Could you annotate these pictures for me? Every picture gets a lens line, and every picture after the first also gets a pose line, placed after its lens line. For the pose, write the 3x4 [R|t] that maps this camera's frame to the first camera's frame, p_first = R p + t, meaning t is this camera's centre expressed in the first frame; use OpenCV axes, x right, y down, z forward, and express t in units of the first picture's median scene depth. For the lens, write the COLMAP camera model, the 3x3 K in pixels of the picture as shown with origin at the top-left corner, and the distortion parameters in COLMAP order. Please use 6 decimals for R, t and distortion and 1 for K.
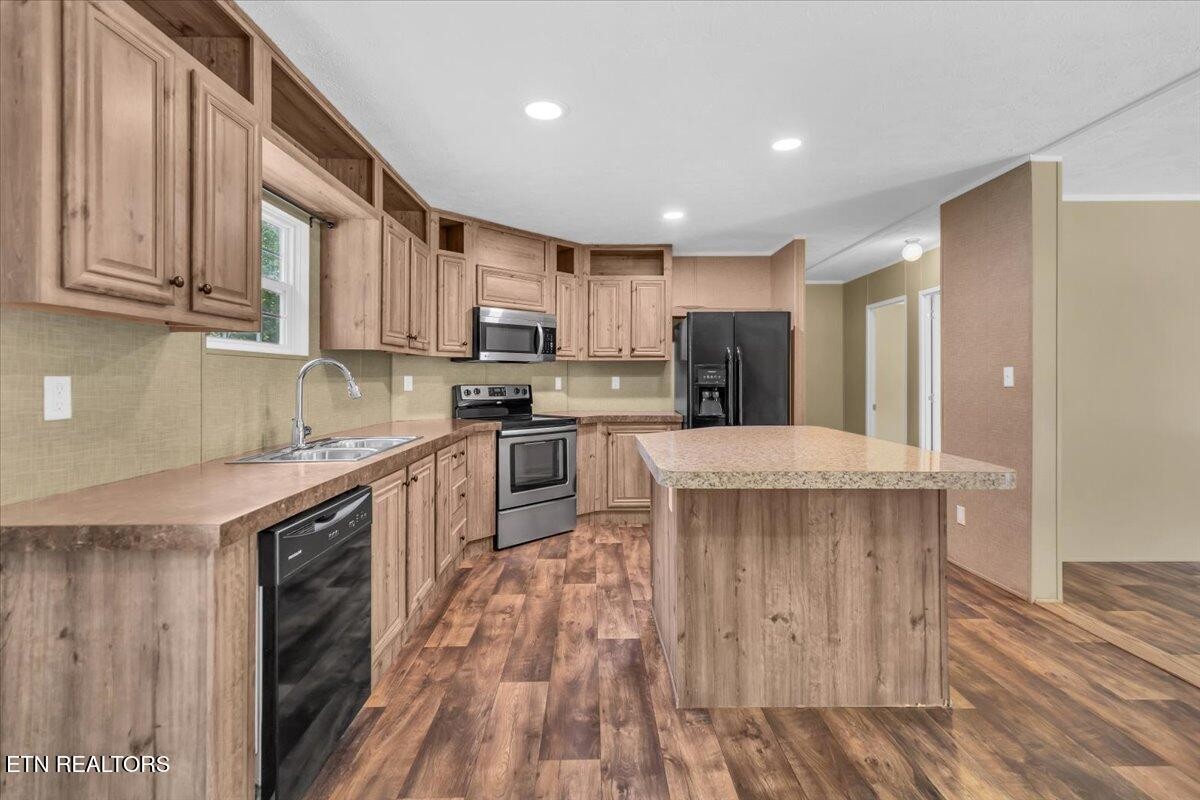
lens RADIAL K [[549.5, 0, 596.7], [0, 549.5, 383.0], [0, 0, 1]] dist [0.002202, 0.000250]
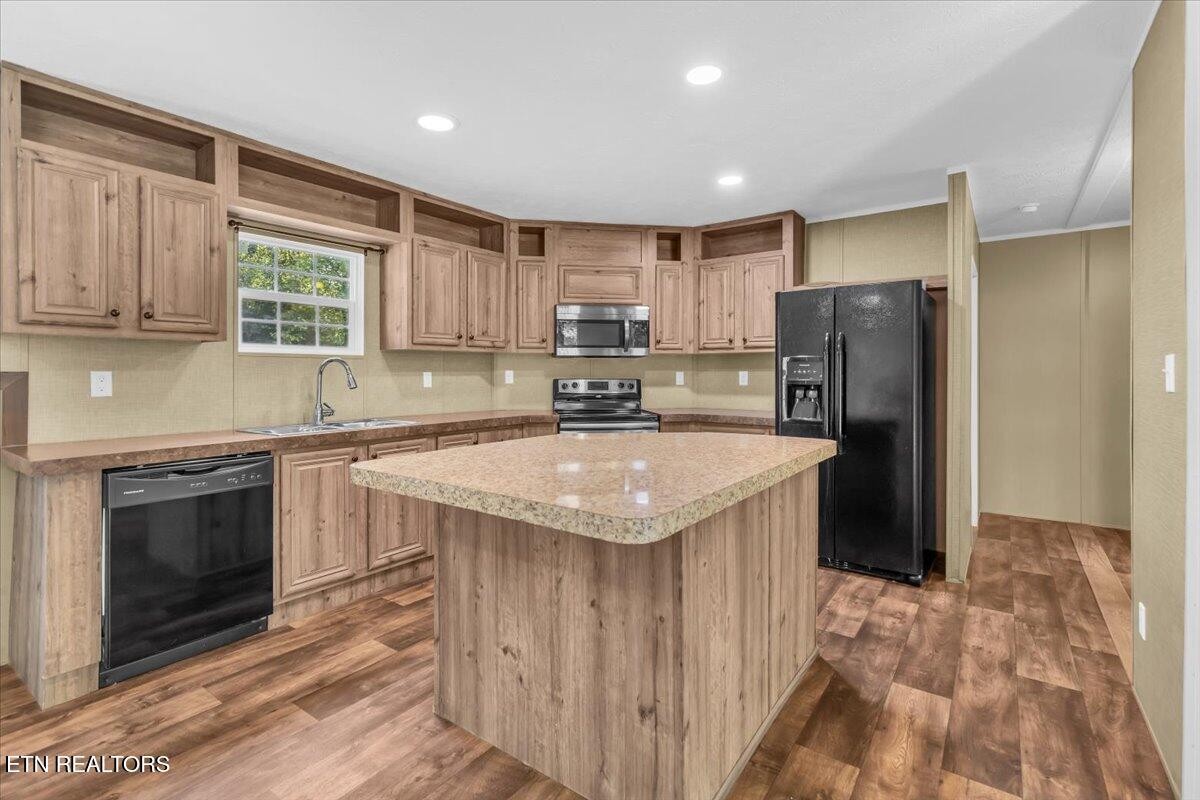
lens RADIAL K [[553.8, 0, 598.9], [0, 553.8, 379.2], [0, 0, 1]] dist [0.001686, 0.000039]
pose [[0.805826, 0.008900, -0.592085, 0.956326], [-0.006337, 0.999959, 0.006407, -0.007272], [0.592118, -0.001411, 0.805850, 0.381330]]
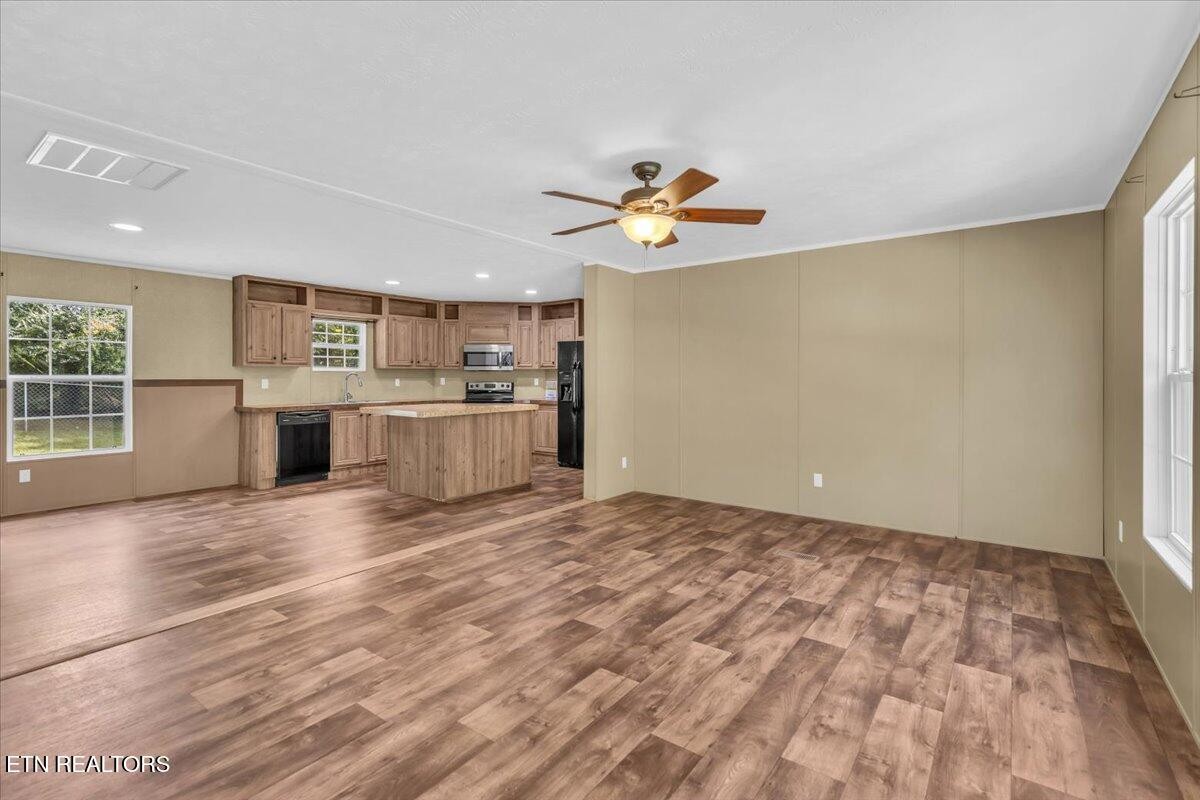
lens RADIAL K [[549.5, 0, 596.7], [0, 549.5, 383.0], [0, 0, 1]] dist [0.002202, 0.000250]
pose [[0.797251, 0.006077, -0.603617, 2.852891], [-0.004782, 0.999982, 0.003752, -0.007559], [0.603629, -0.000105, 0.797266, -0.693931]]
